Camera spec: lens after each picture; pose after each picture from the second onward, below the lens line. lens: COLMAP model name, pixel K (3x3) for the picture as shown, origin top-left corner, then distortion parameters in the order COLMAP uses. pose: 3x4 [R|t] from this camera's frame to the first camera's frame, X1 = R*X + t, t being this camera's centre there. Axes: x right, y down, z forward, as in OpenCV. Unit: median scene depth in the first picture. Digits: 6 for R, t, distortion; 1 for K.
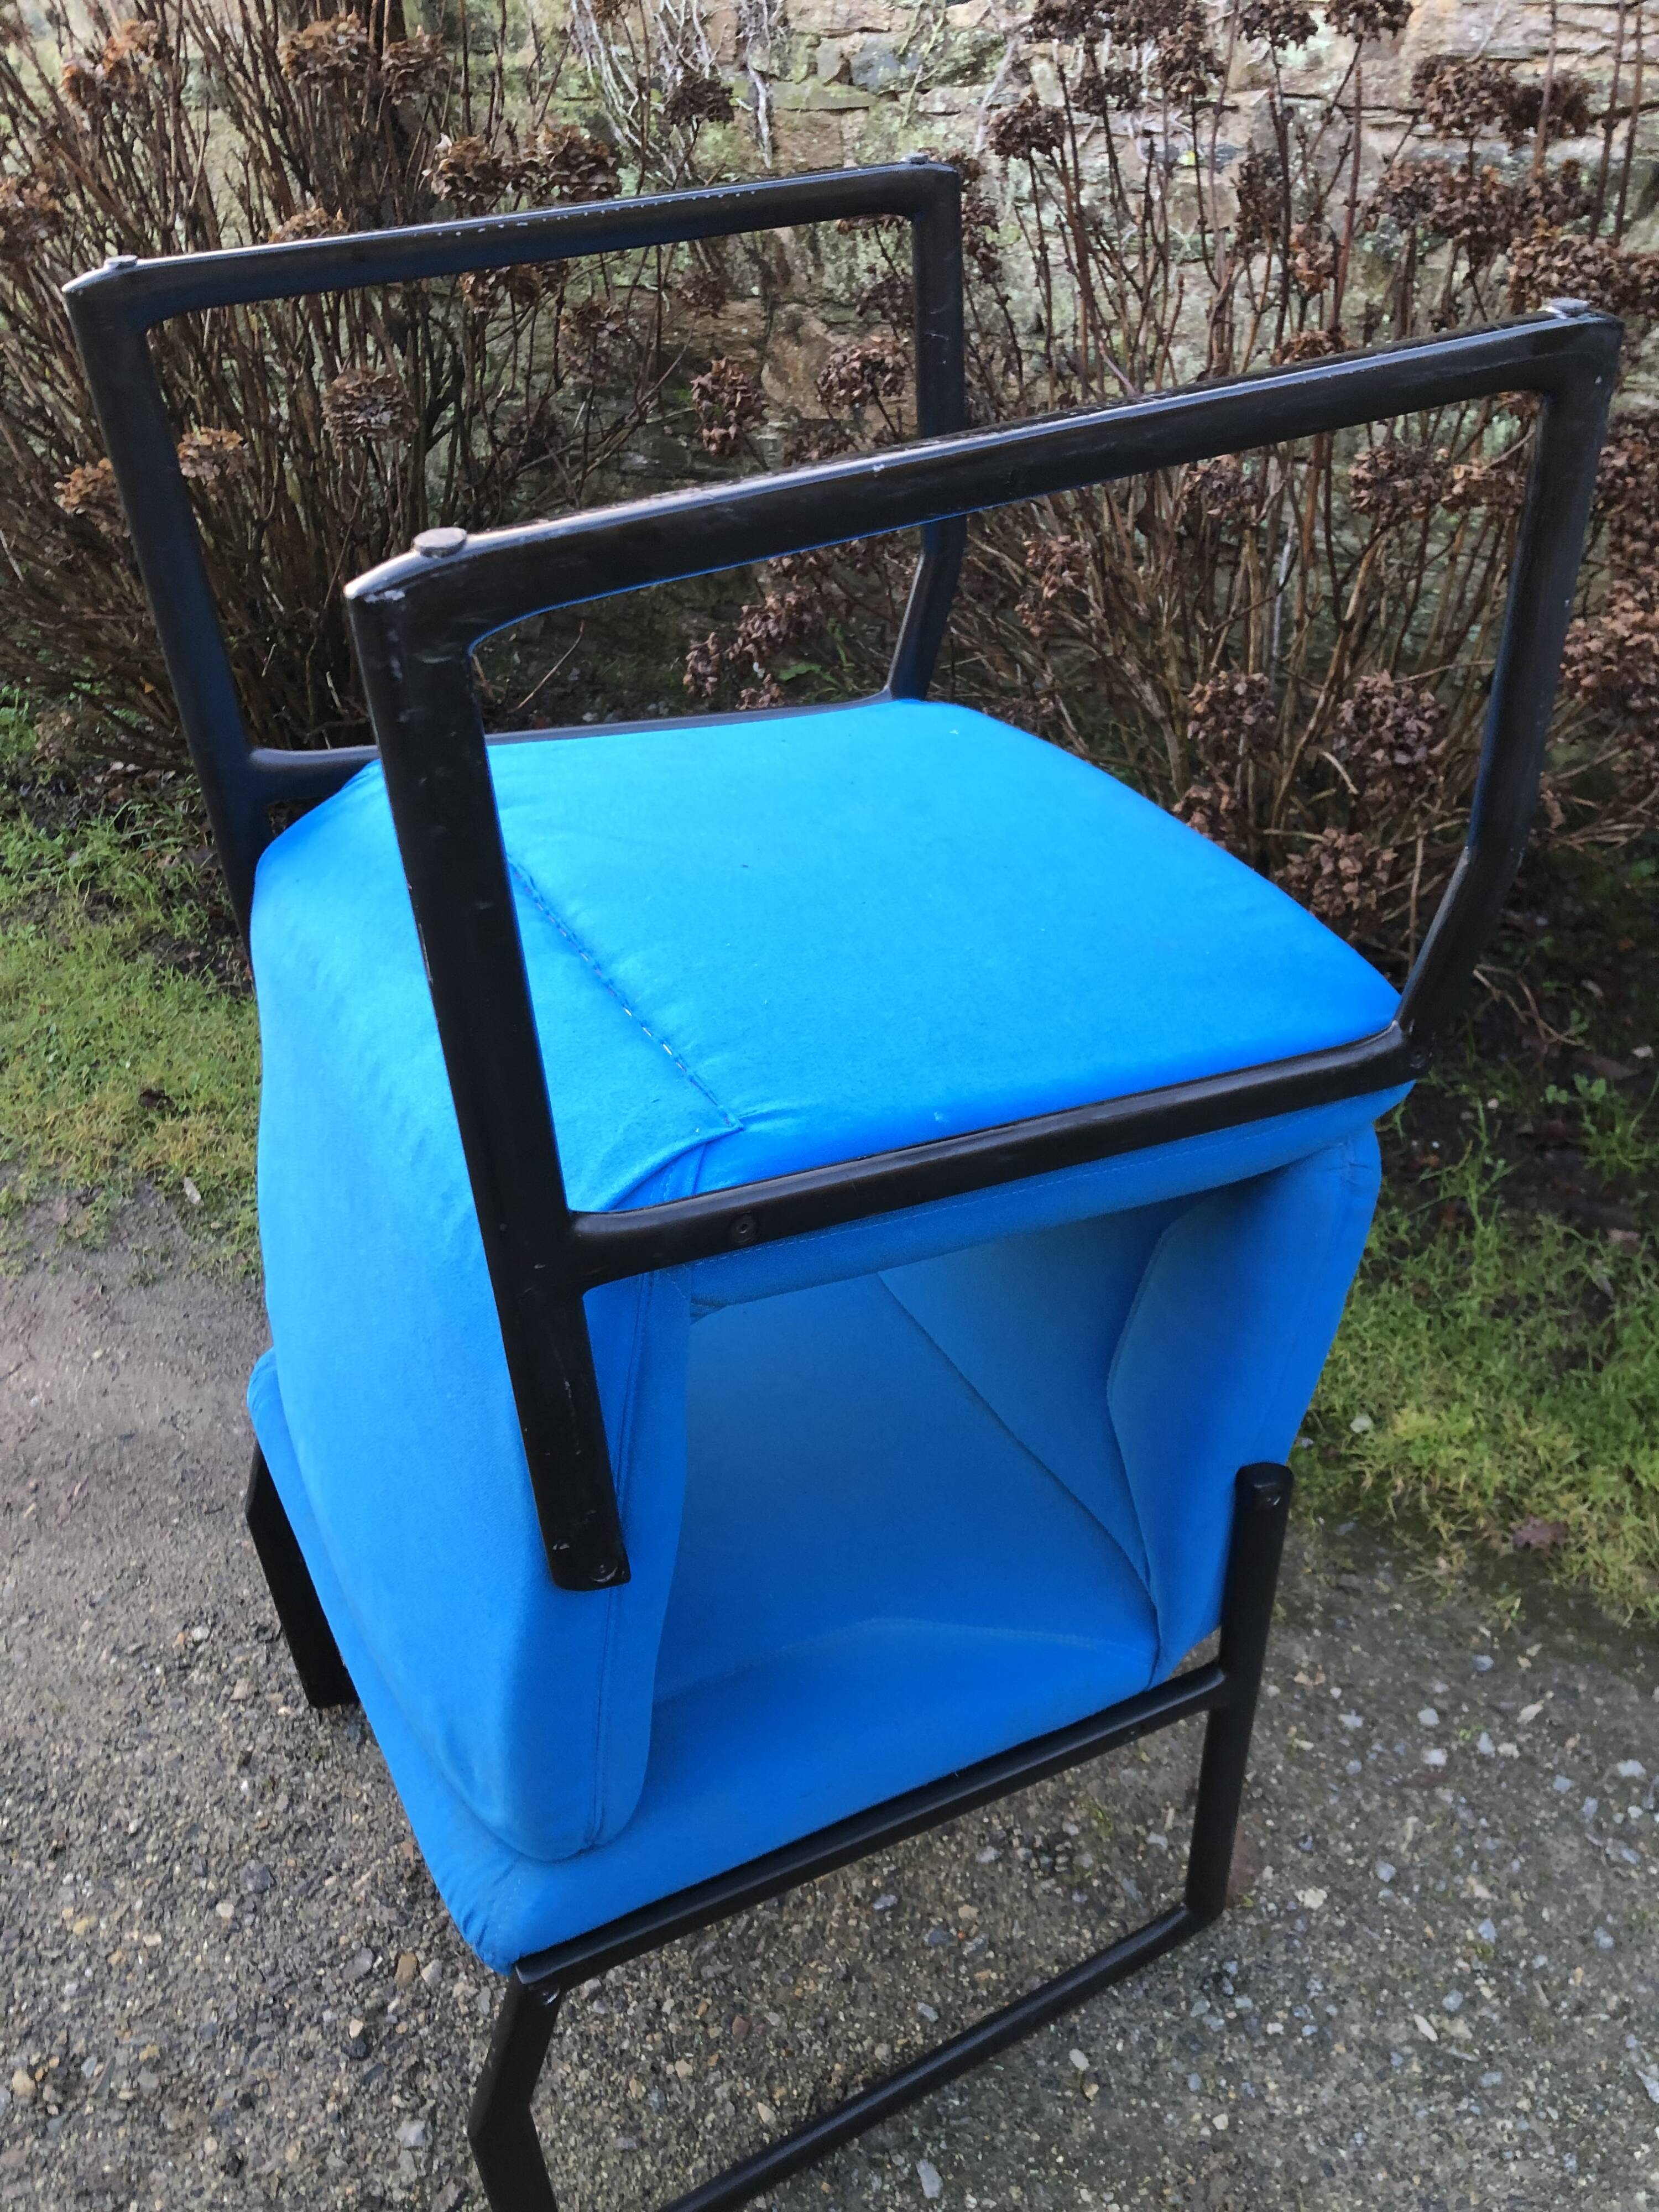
lens RADIAL K [[1823.8, 0, 837.4], [0, 1823.8, 1107.4], [0, 0, 1]] dist [0.015154, 0.001978]
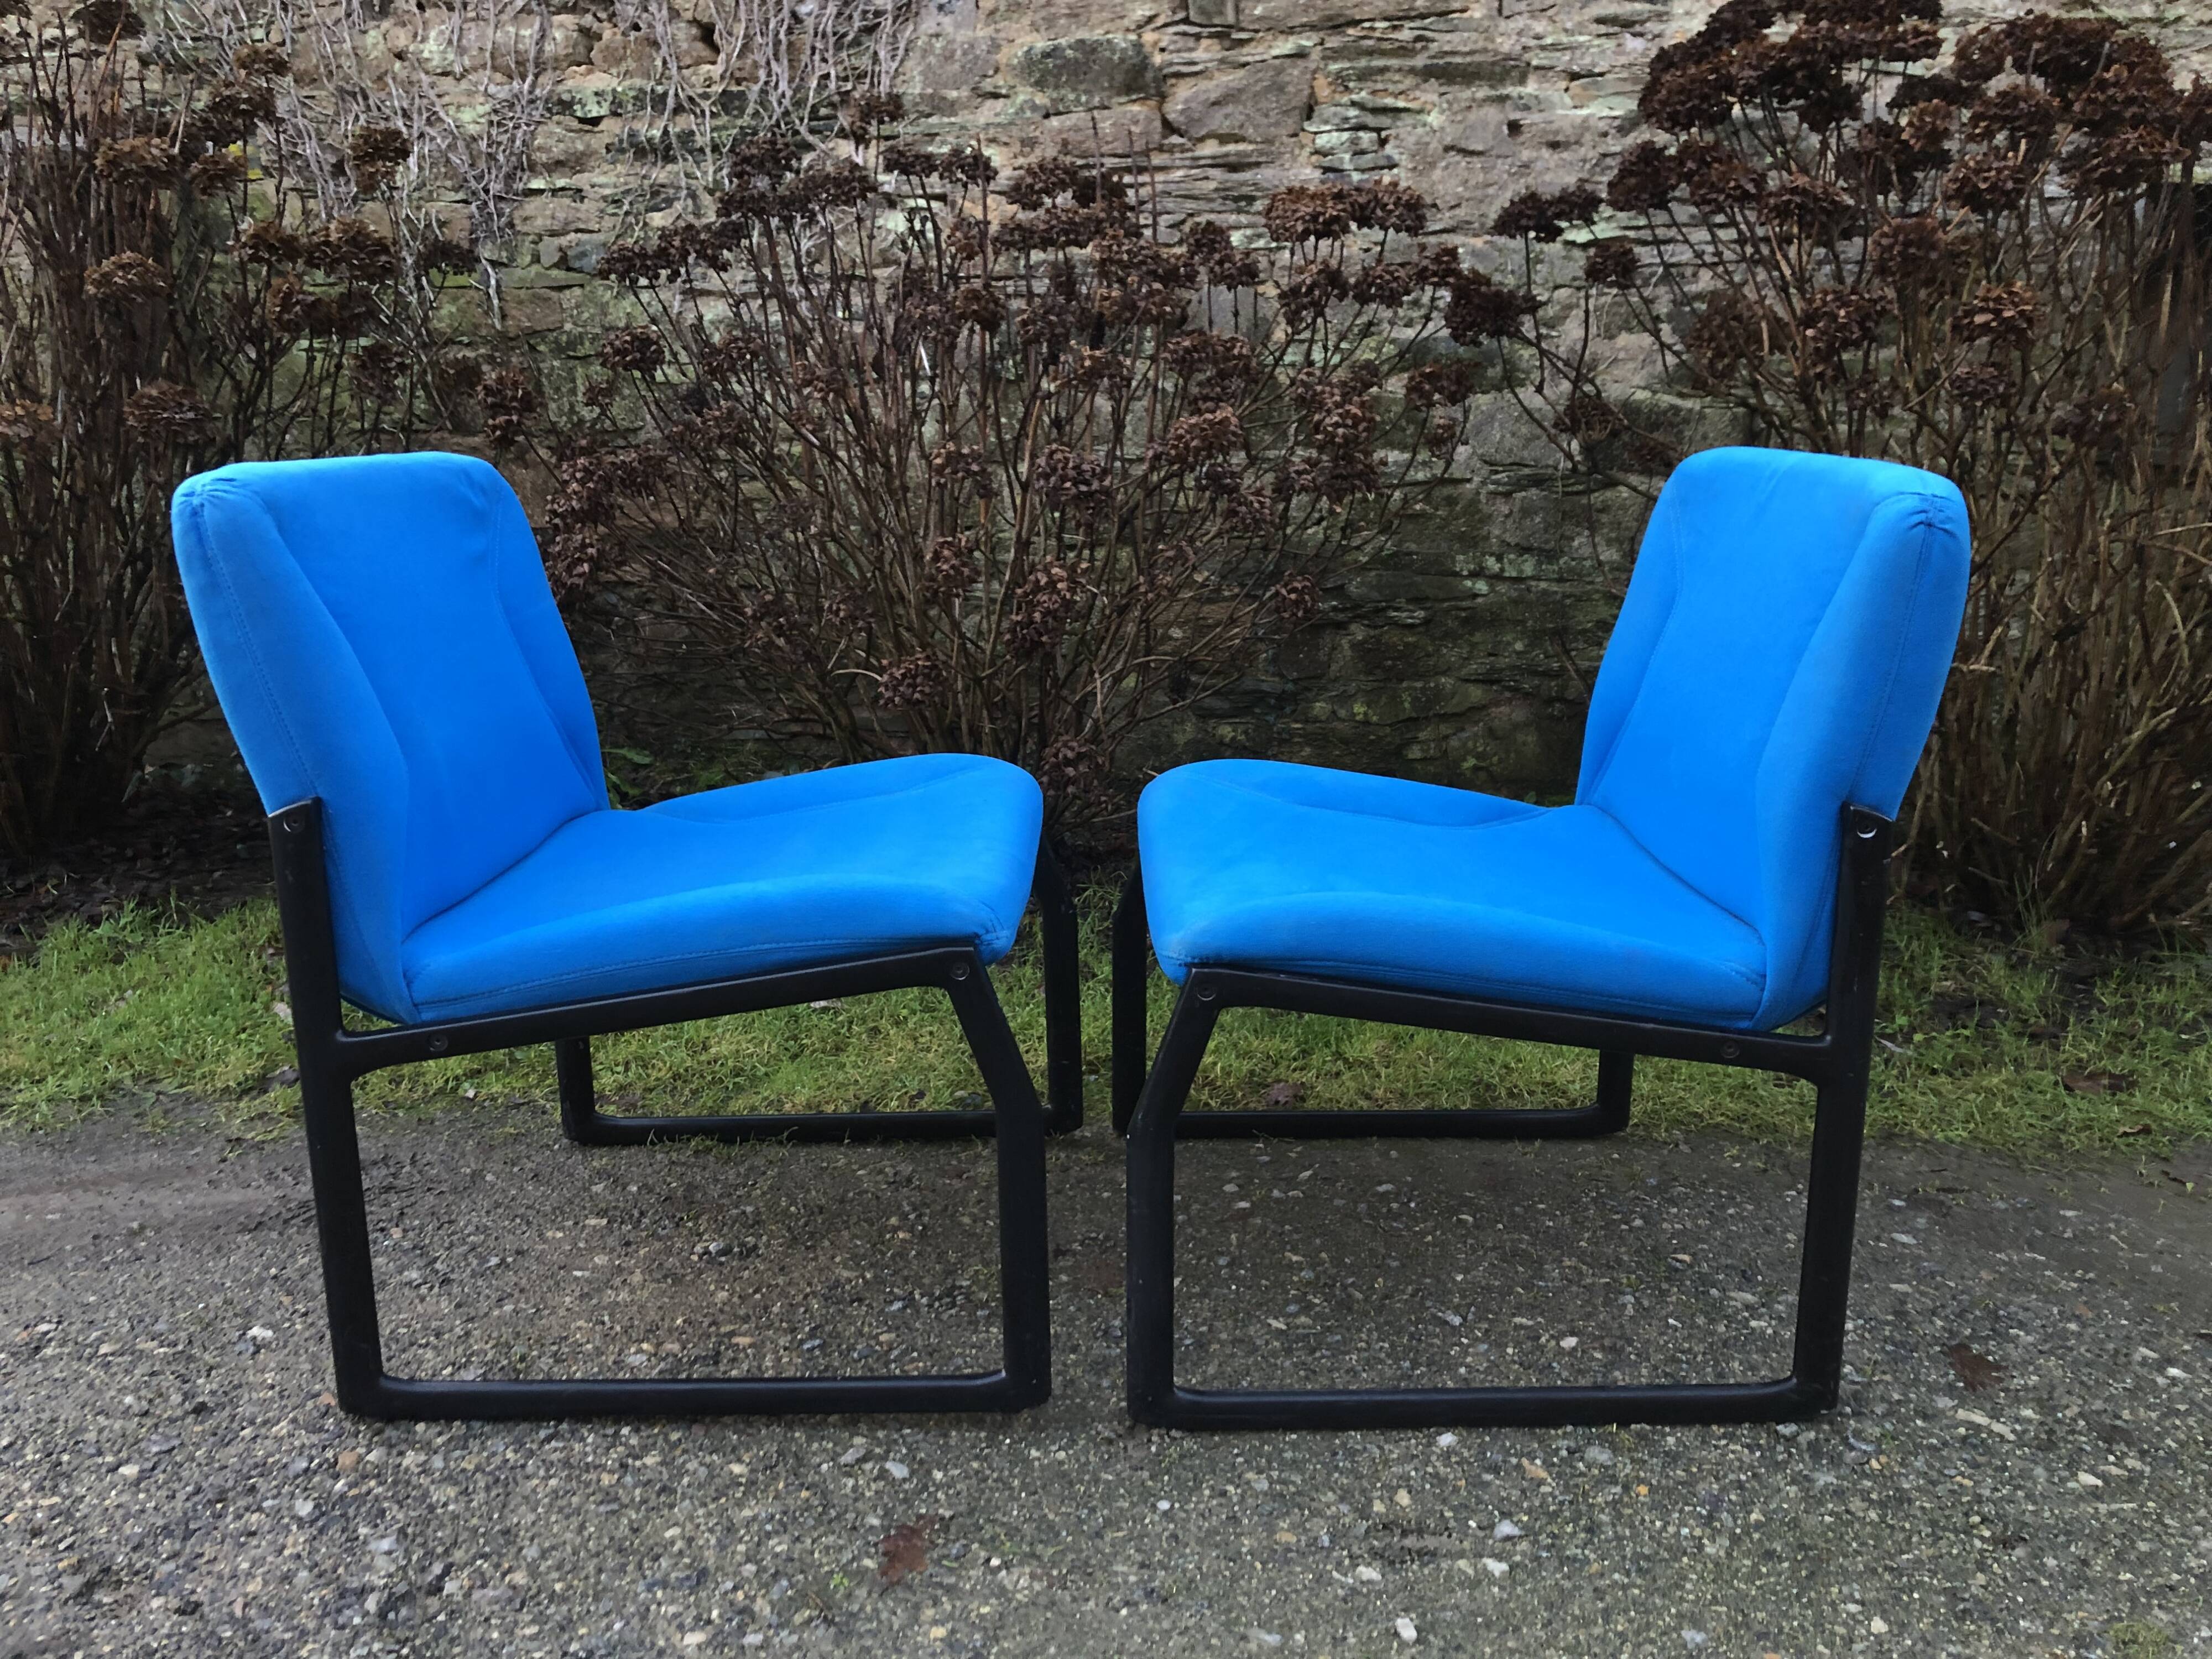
lens RADIAL K [[1823.8, 0, 1119.8], [0, 1823.8, 800.3], [0, 0, 1]] dist [0.015154, 0.001978]
pose [[0.936352, -0.039159, 0.348873, -0.164002], [0.170068, 0.919963, -0.353192, 0.527599], [-0.307120, 0.390045, 0.868068, -0.134449]]
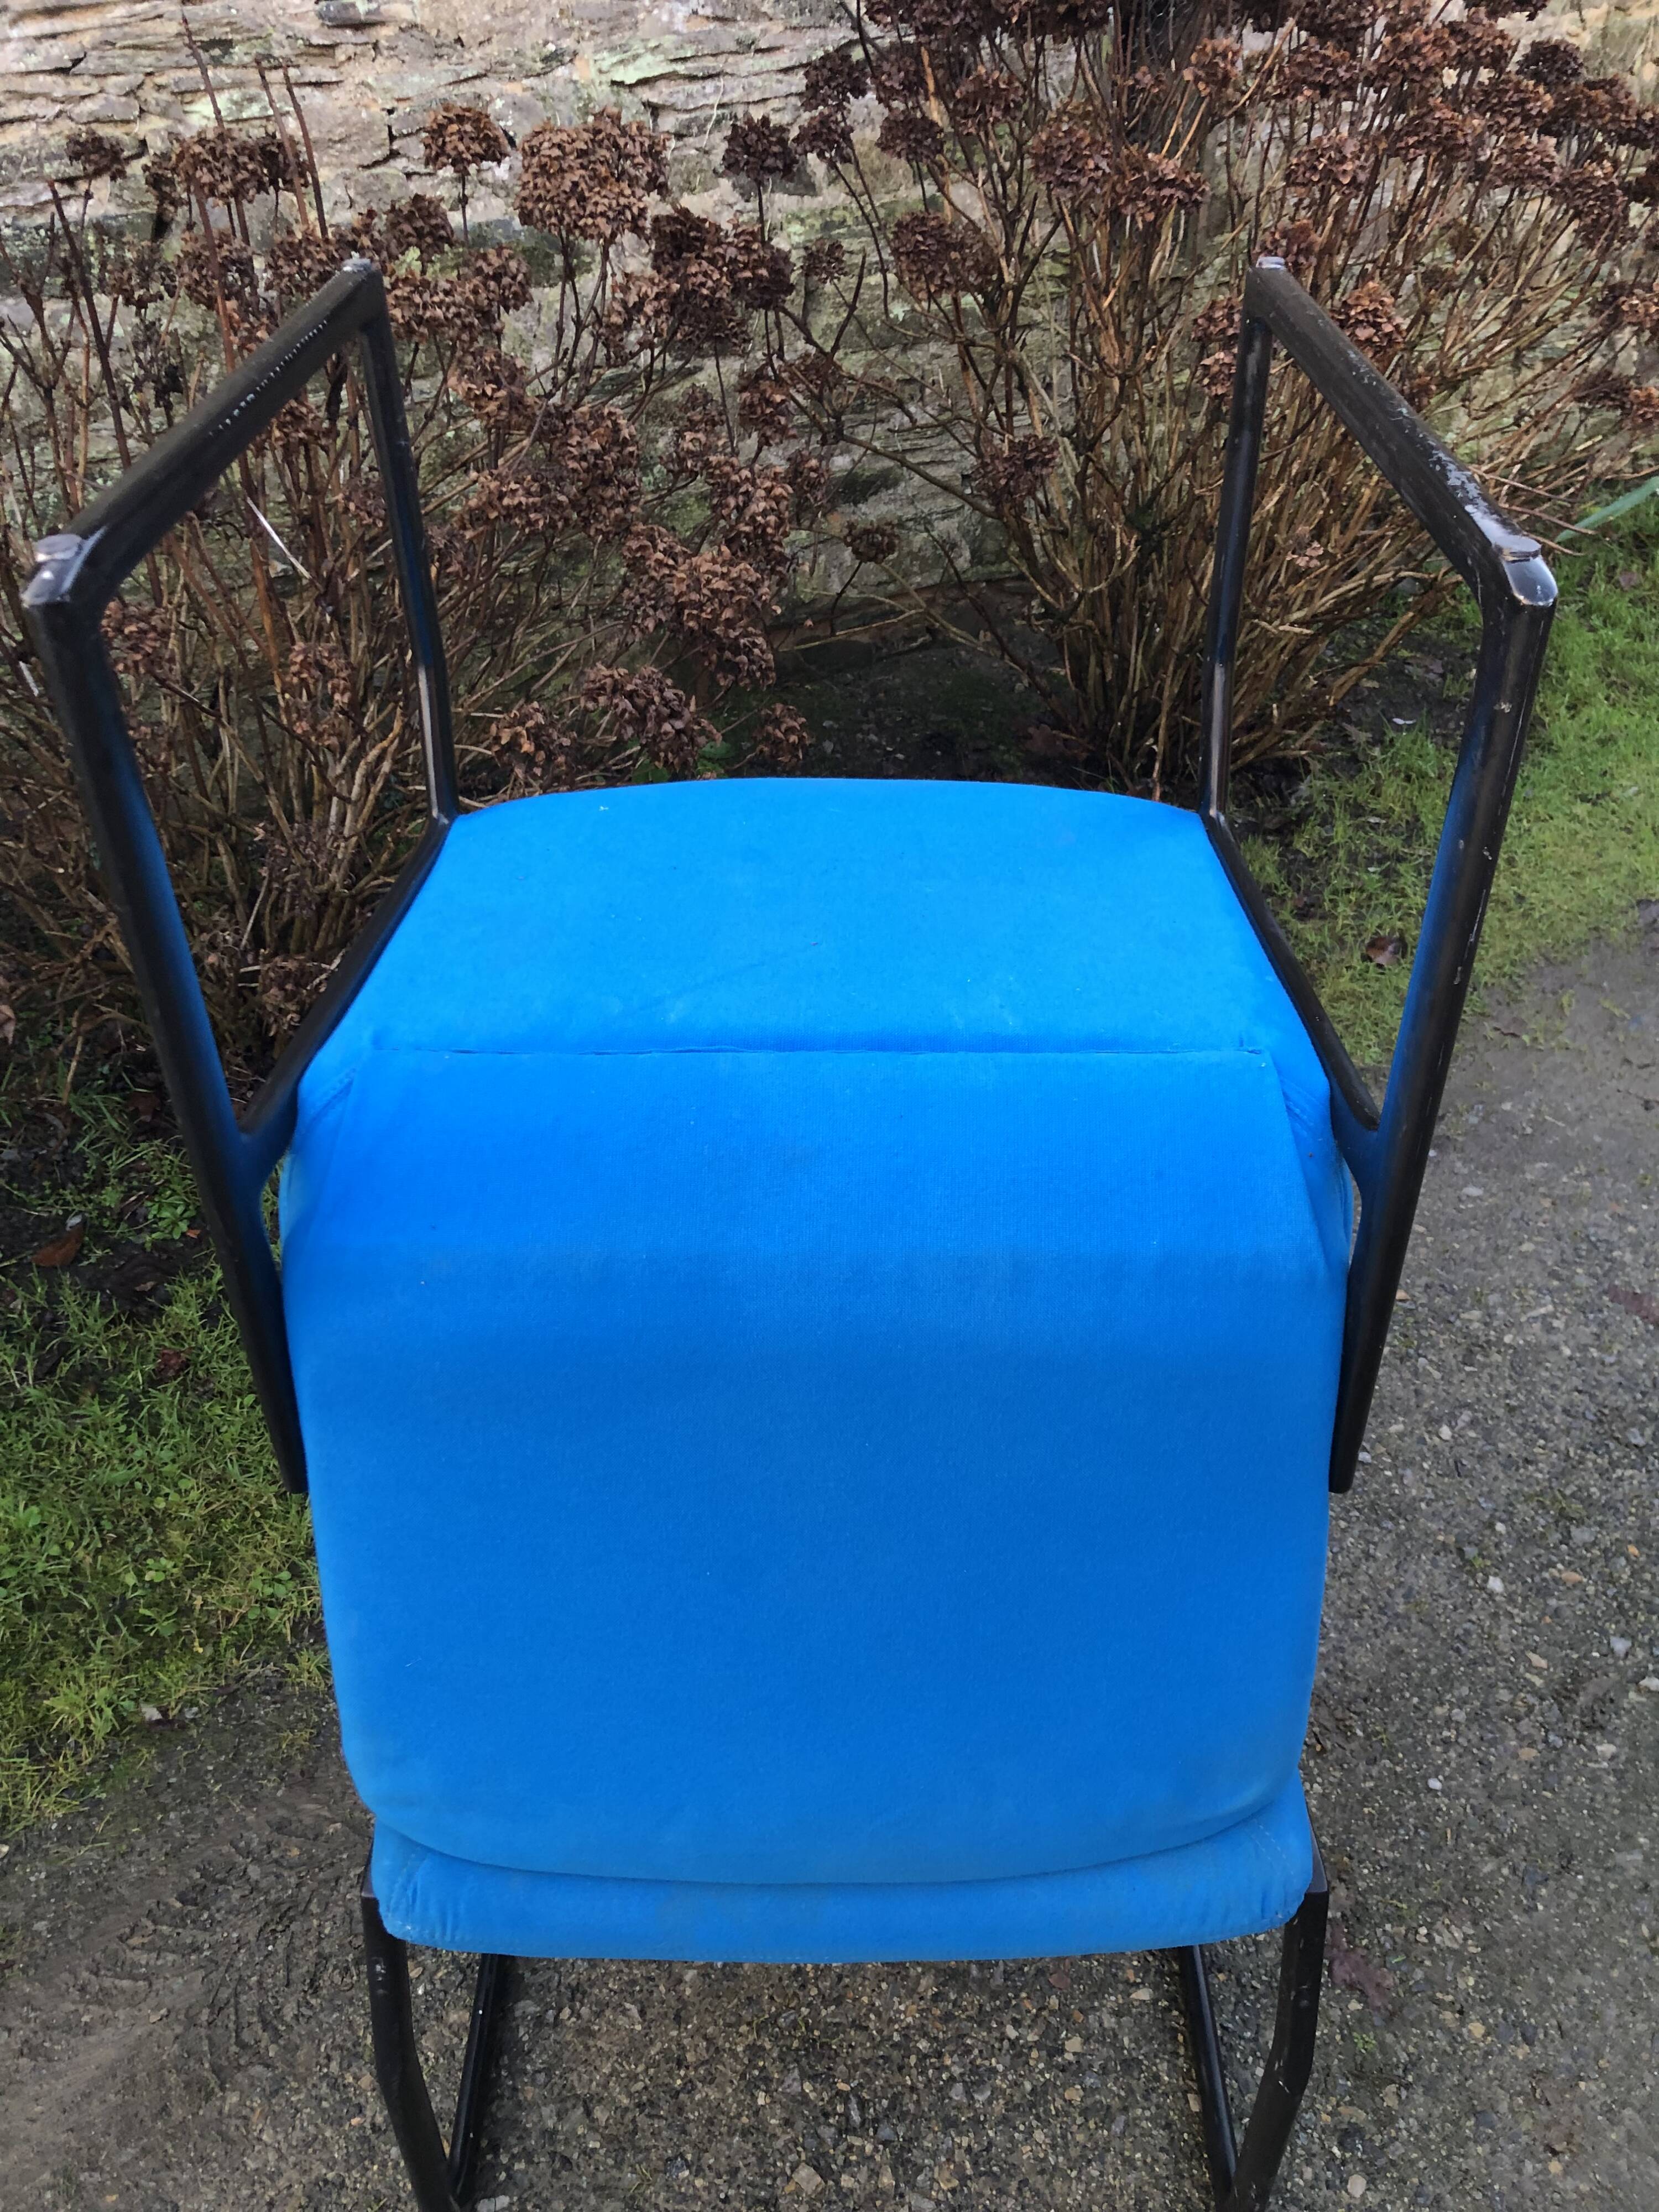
lens RADIAL K [[1823.8, 0, 853.8], [0, 1823.8, 1092.3], [0, 0, 1]] dist [0.015154, 0.001978]
pose [[0.470613, -0.478915, 0.741056, -0.580365], [0.496201, 0.838132, 0.226536, -0.198508], [-0.729594, 0.261102, 0.632074, 0.262952]]
